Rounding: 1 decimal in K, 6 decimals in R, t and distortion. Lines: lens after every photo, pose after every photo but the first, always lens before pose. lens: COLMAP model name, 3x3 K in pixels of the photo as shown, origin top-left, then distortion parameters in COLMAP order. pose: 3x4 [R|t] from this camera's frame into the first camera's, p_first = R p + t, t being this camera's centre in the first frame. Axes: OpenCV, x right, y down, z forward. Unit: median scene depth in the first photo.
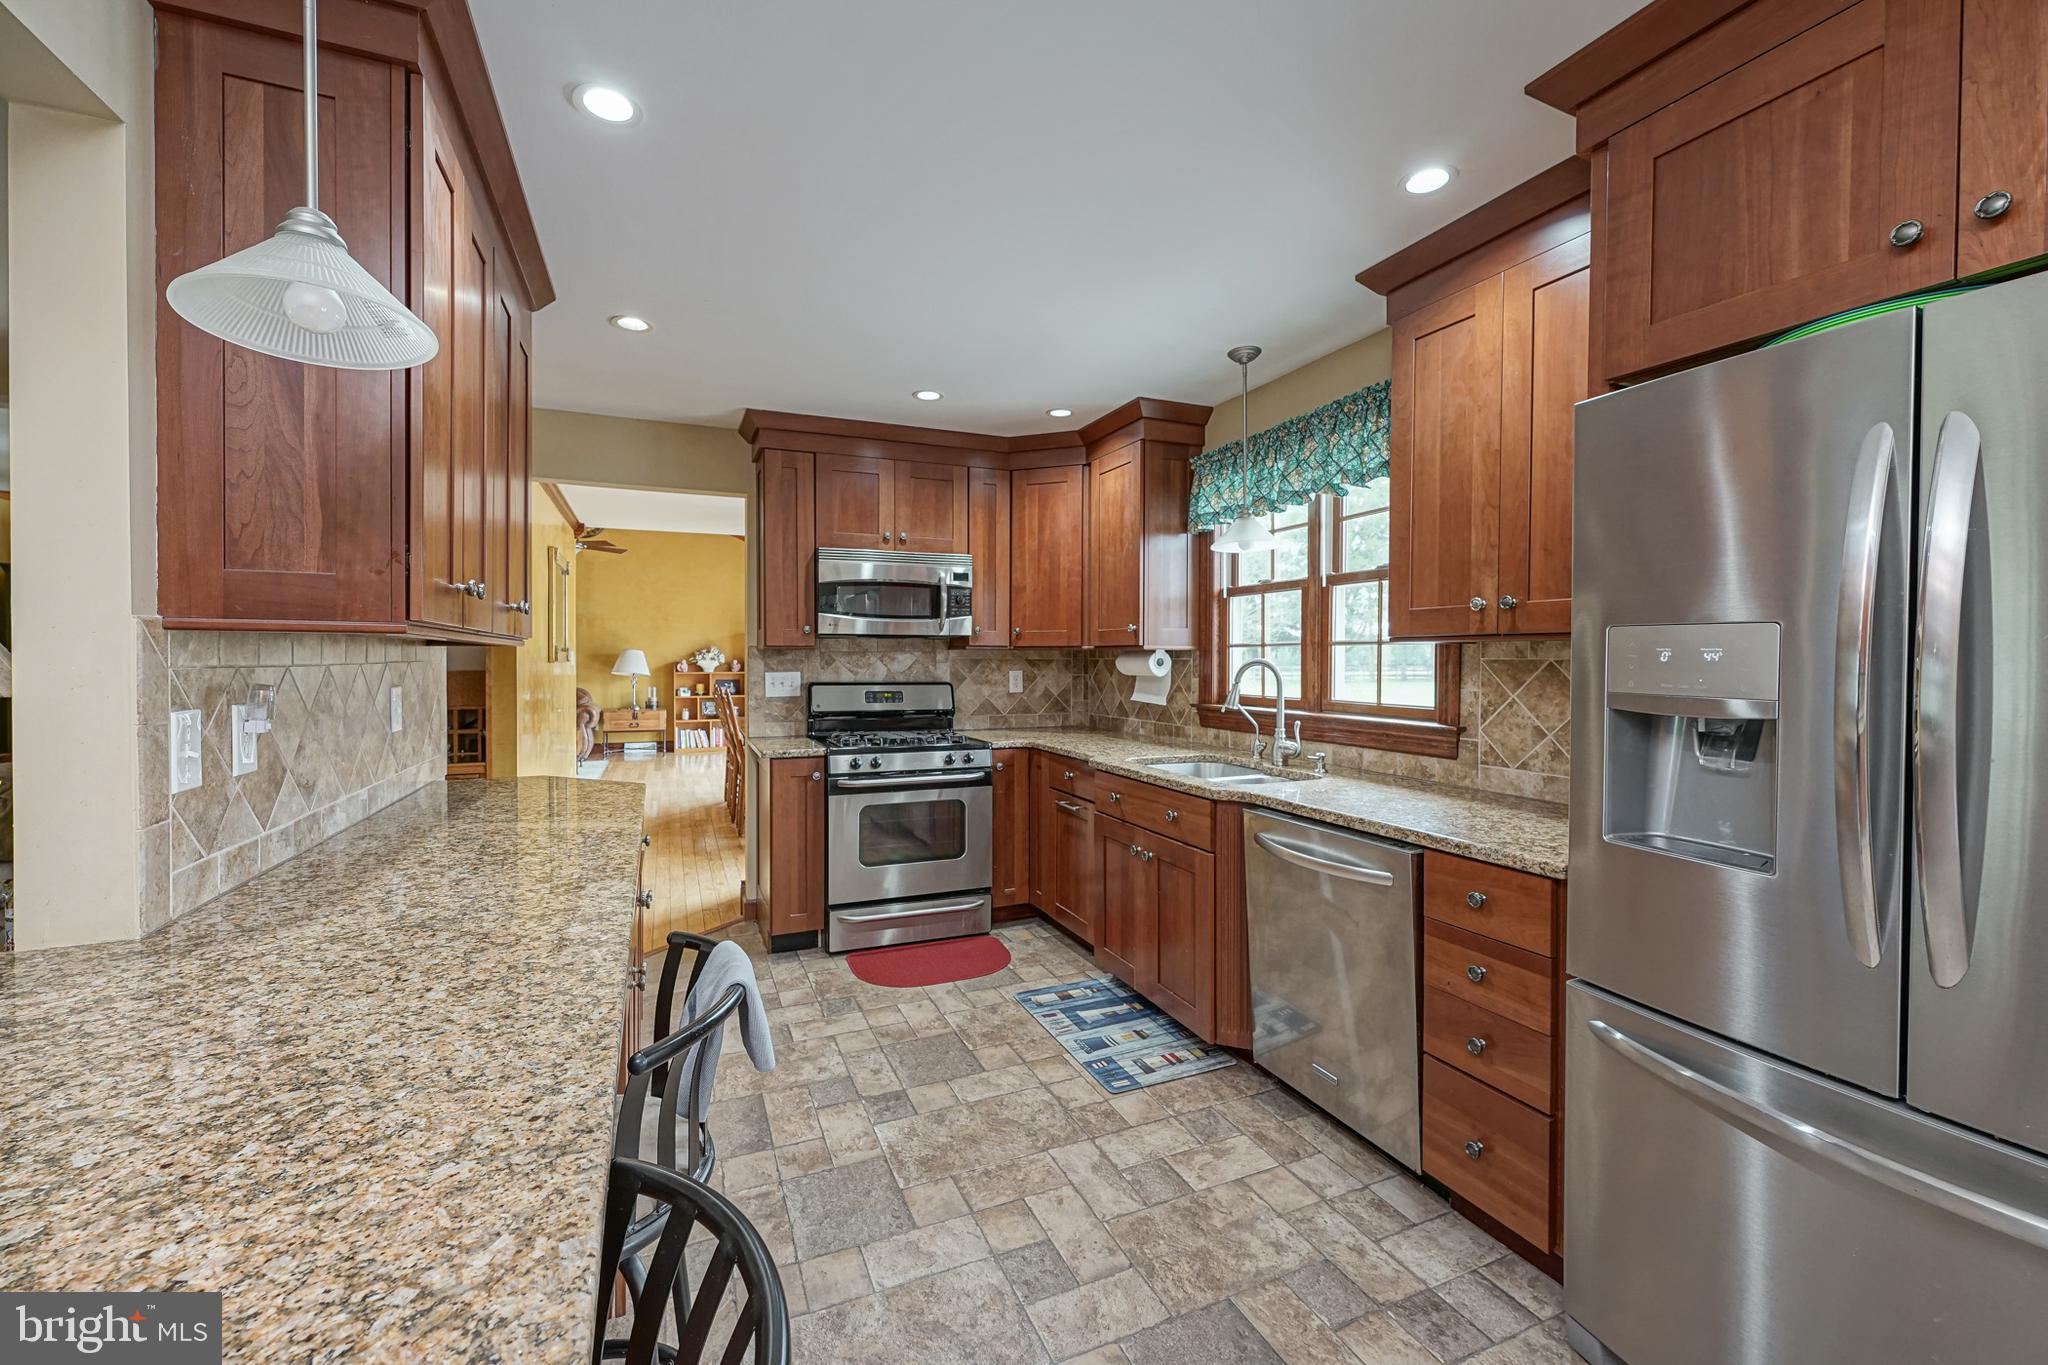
lens RADIAL K [[830.9, 0, 1013.0], [0, 830.9, 664.6], [0, 0, 1]] dist [0.005965, -0.001893]
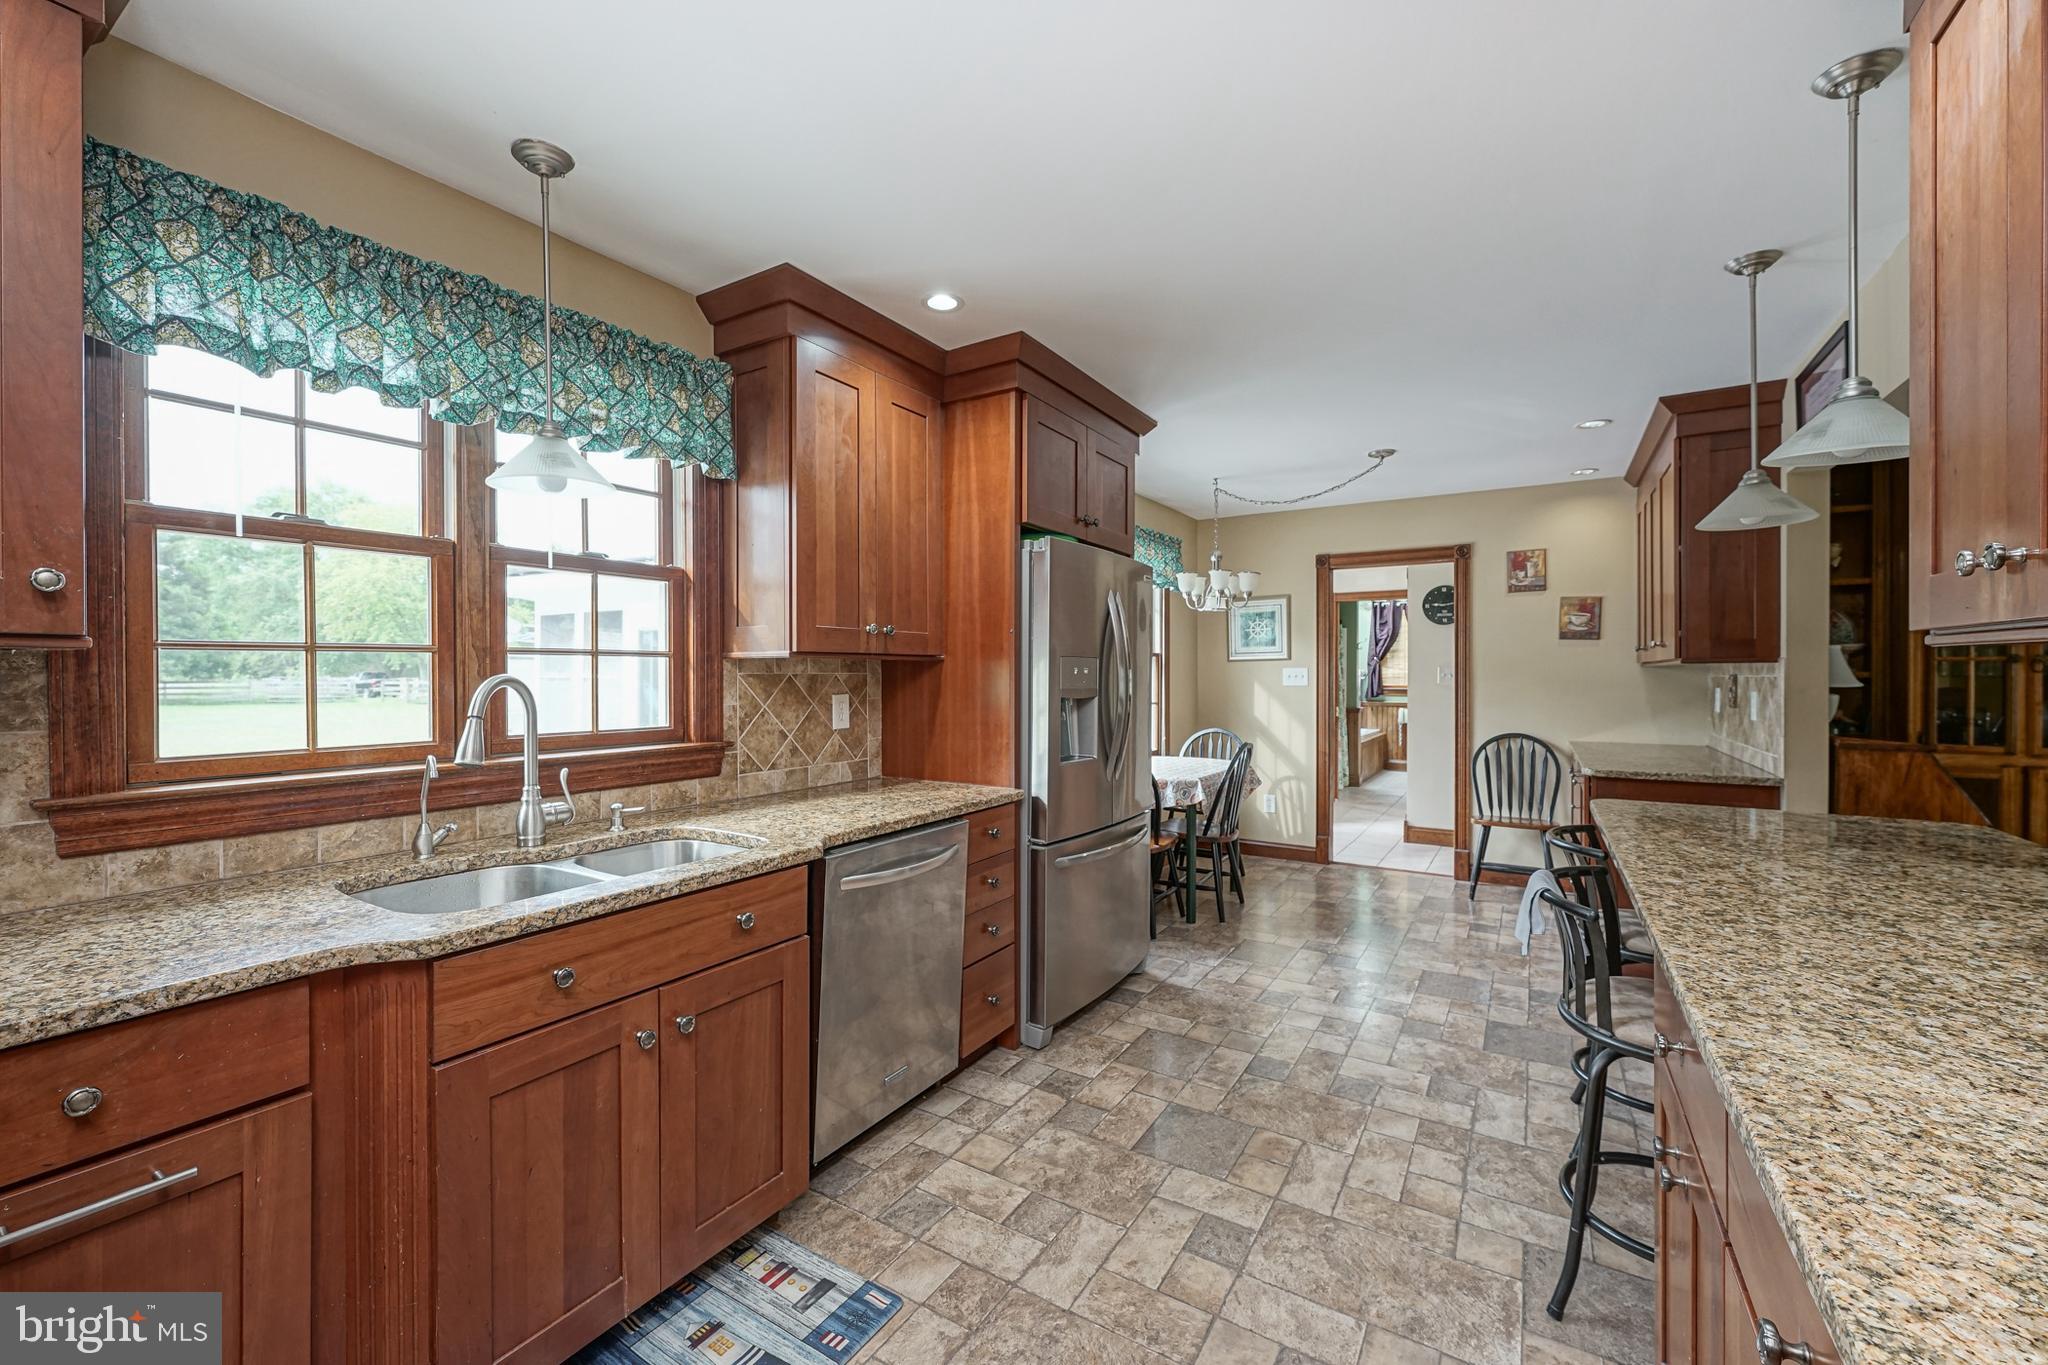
lens RADIAL K [[830.9, 0, 1033.5], [0, 830.9, 677.2], [0, 0, 1]] dist [0.005965, -0.001893]
pose [[-0.585868, -0.007915, 0.810368, -0.376241], [0.006573, 0.999873, 0.014518, -0.011248], [-0.810380, 0.013832, -0.585741, 0.981418]]
